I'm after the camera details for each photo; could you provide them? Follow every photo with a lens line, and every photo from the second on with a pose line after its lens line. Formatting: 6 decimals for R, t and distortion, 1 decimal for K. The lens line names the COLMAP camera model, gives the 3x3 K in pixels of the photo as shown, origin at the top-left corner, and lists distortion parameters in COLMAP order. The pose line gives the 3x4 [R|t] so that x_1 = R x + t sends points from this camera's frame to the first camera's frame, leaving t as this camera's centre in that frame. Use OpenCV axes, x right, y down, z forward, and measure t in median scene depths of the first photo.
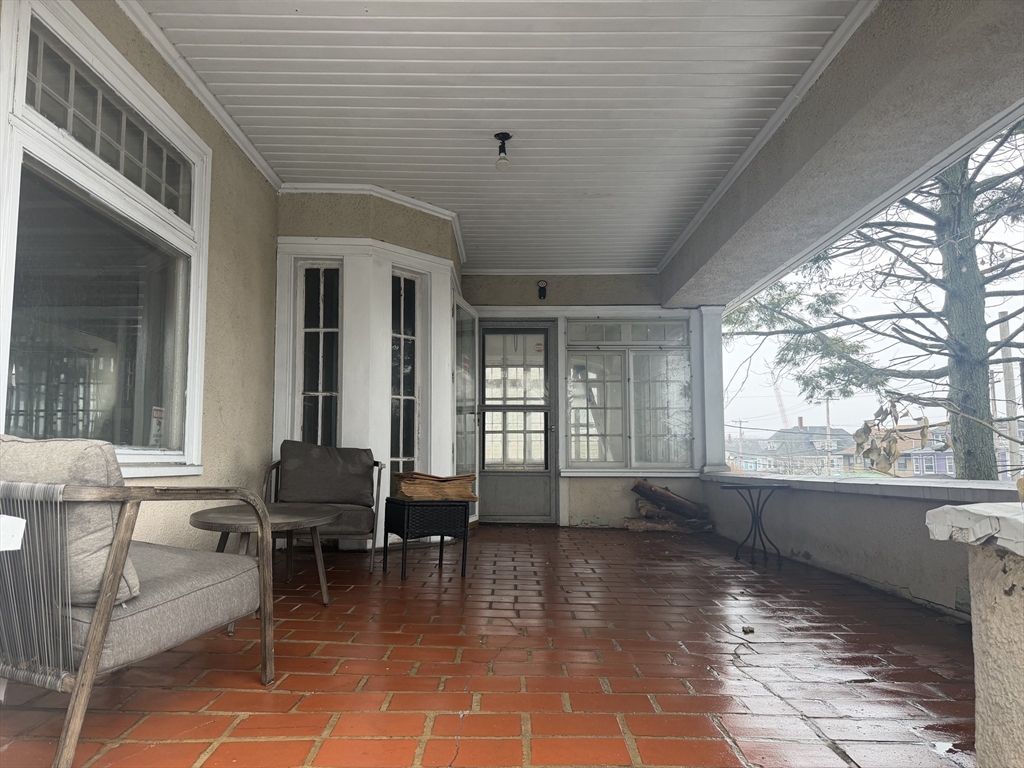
lens RADIAL K [[721.0, 0, 504.6], [0, 721.0, 385.6], [0, 0, 1]] dist [0.035847, -0.035190]
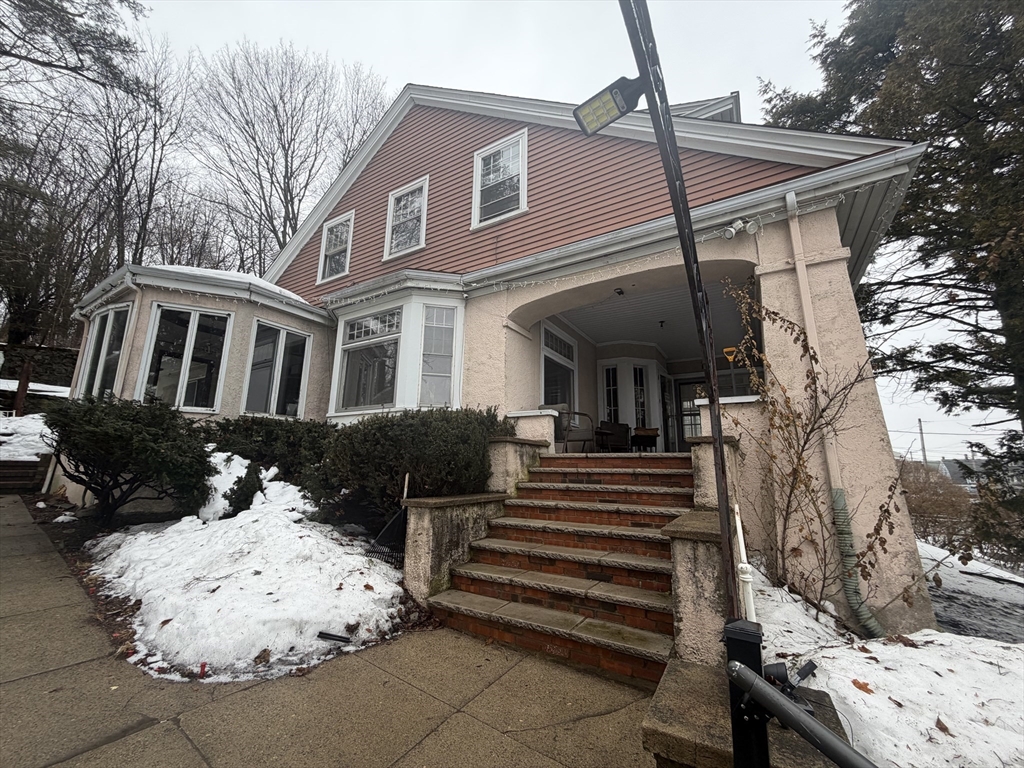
lens RADIAL K [[409.5, 0, 509.1], [0, 409.5, 383.2], [0, 0, 1]] dist [-0.003203, 0.000341]
pose [[0.855426, -0.089111, -0.510202, 0.265057], [0.033218, 0.992499, -0.117654, 0.094897], [0.516859, 0.083696, 0.851969, -0.720940]]
